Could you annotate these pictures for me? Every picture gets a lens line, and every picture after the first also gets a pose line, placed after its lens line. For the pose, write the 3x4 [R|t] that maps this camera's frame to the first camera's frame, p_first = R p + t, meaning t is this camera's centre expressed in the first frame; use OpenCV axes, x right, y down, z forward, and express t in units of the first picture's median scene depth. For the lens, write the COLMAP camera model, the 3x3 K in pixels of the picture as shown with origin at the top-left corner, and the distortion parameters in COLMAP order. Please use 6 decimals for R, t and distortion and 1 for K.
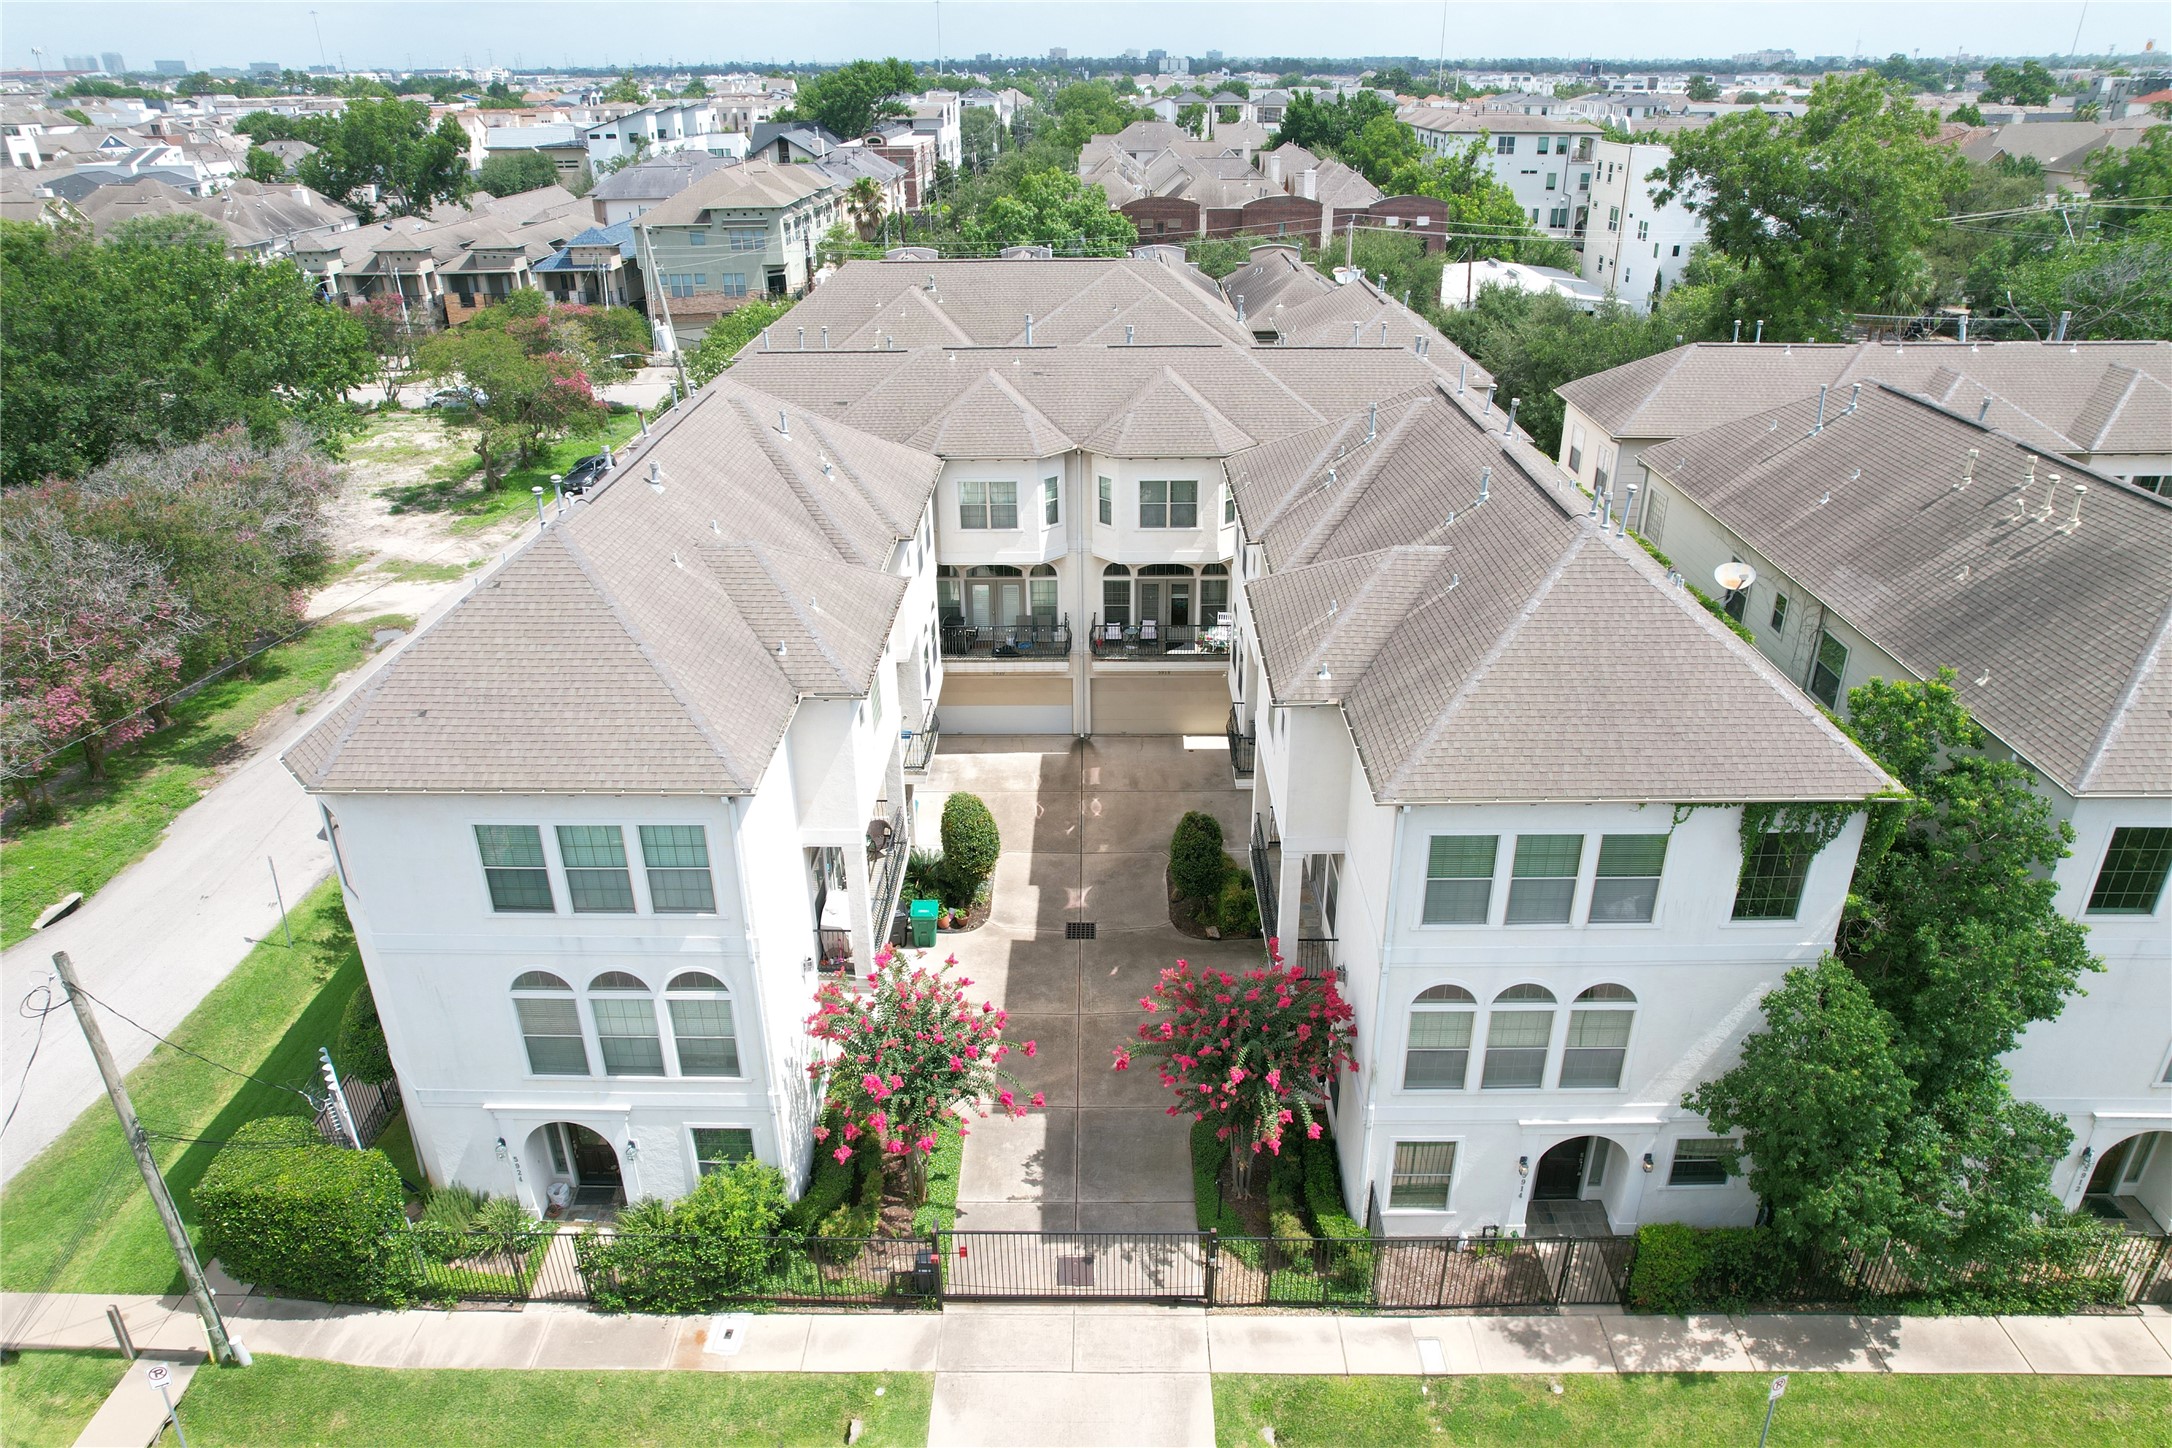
lens RADIAL K [[1362.6, 0, 1085.1], [0, 1362.6, 719.8], [0, 0, 1]] dist [-0.078682, 0.061658]
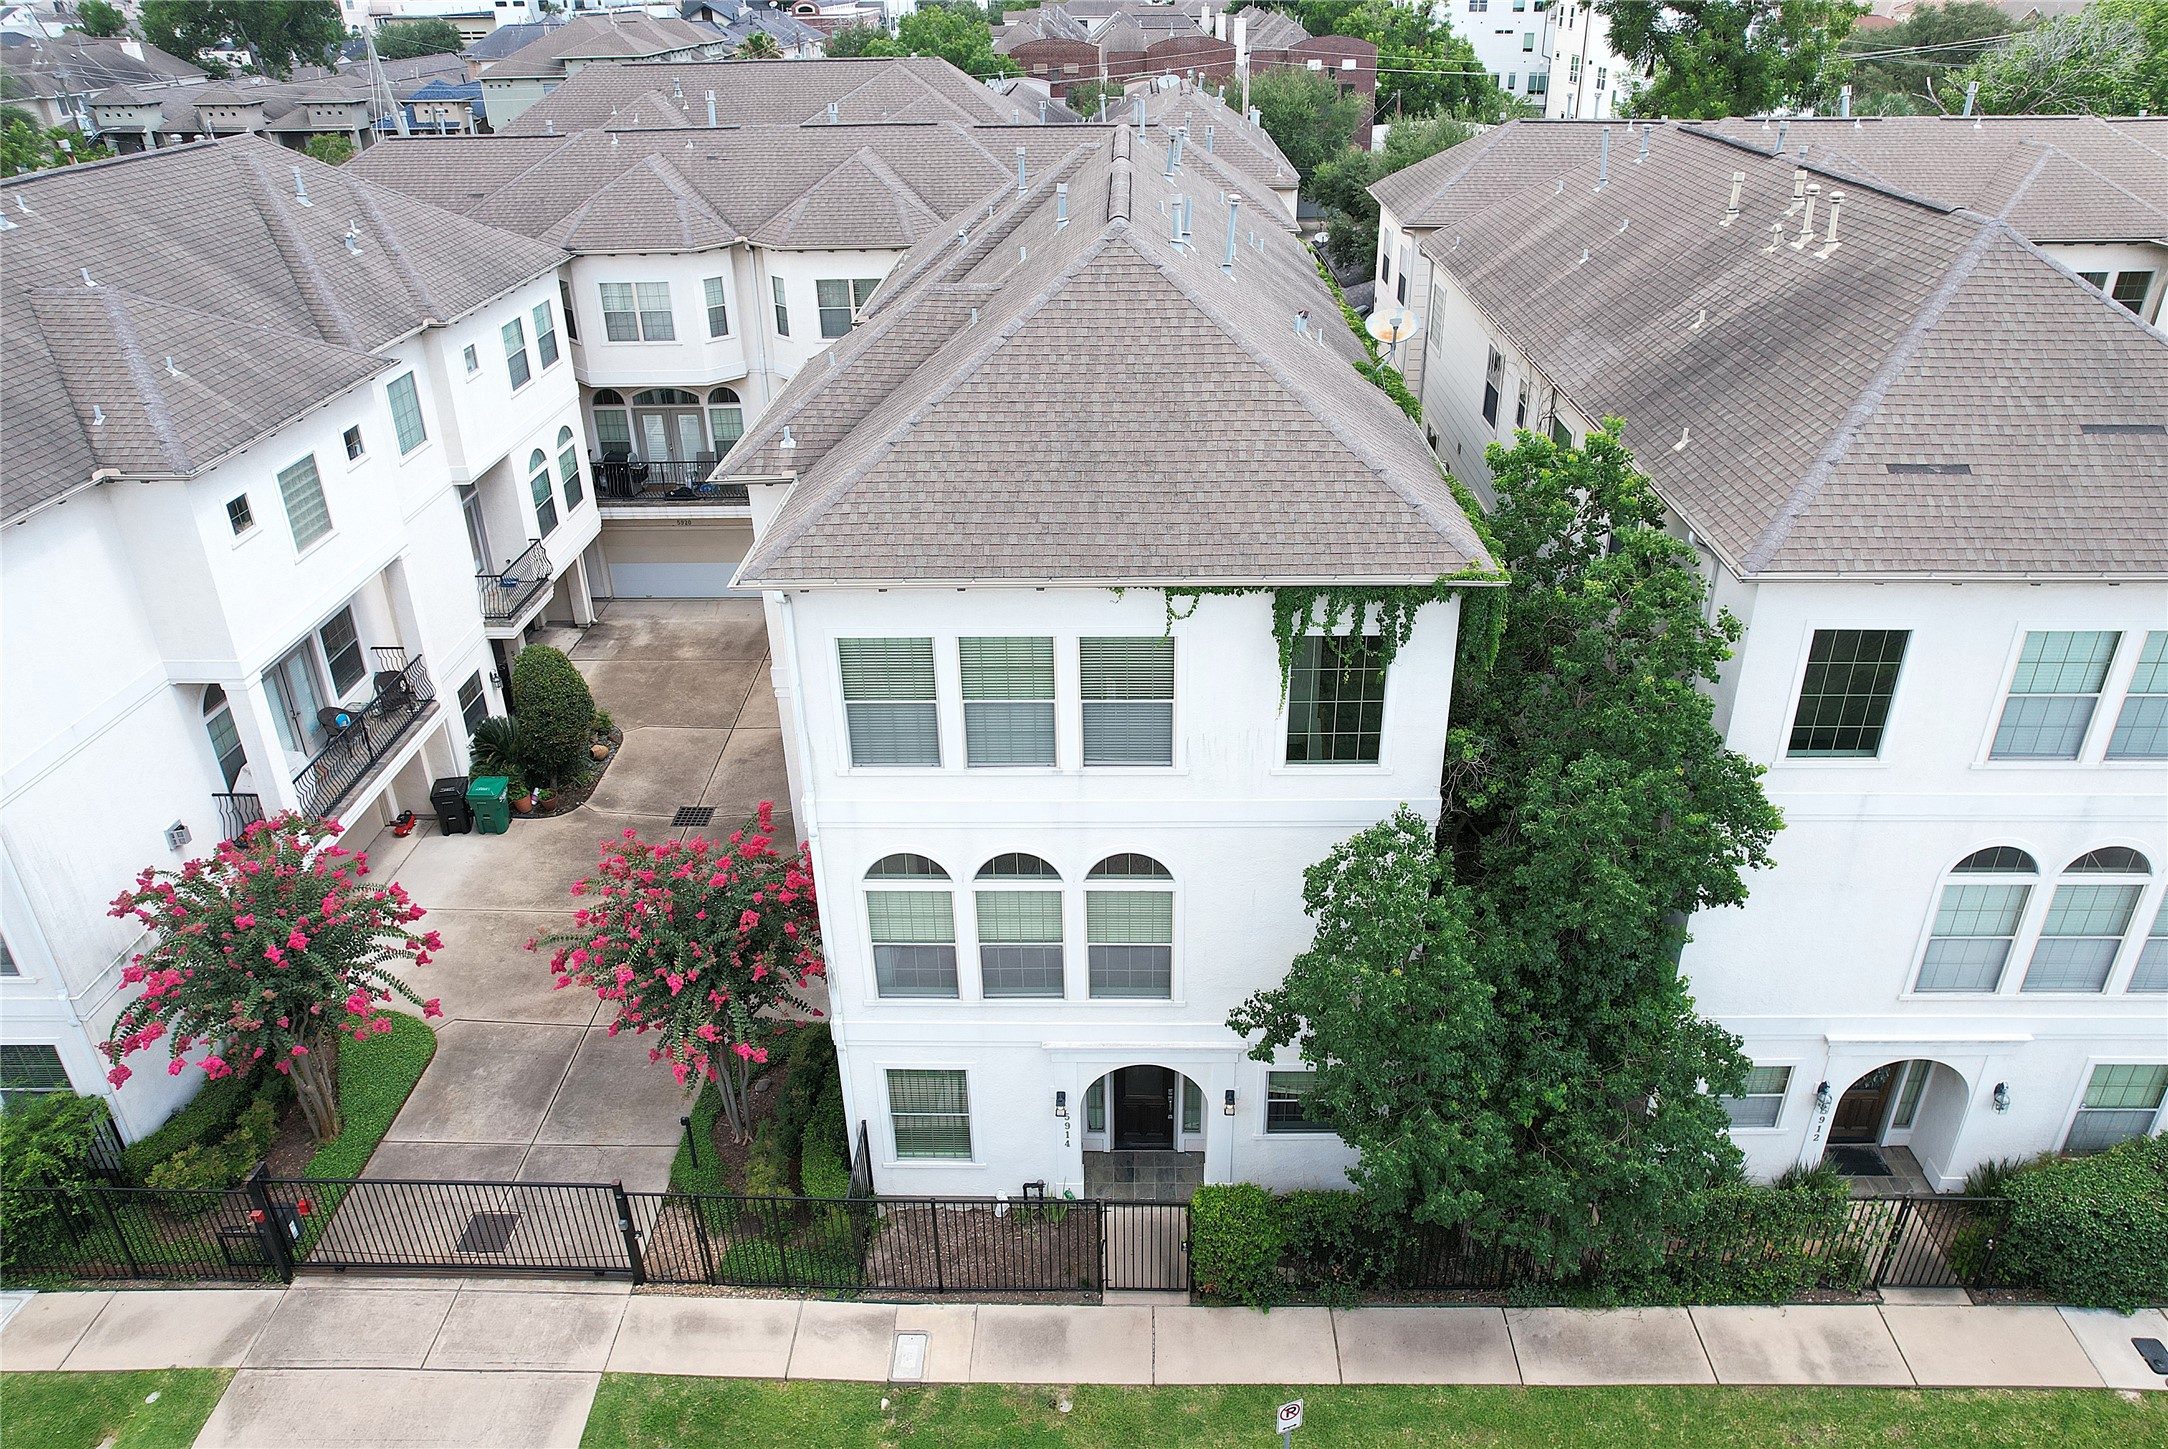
lens RADIAL K [[1424.6, 0, 1091.3], [0, 1424.6, 683.1], [0, 0, 1]] dist [-0.079695, 0.070205]
pose [[0.999983, 0.000173, -0.005782, 0.364744], [-0.000043, 0.999747, 0.022515, 0.085319], [0.005784, -0.022515, 0.999730, 0.232395]]
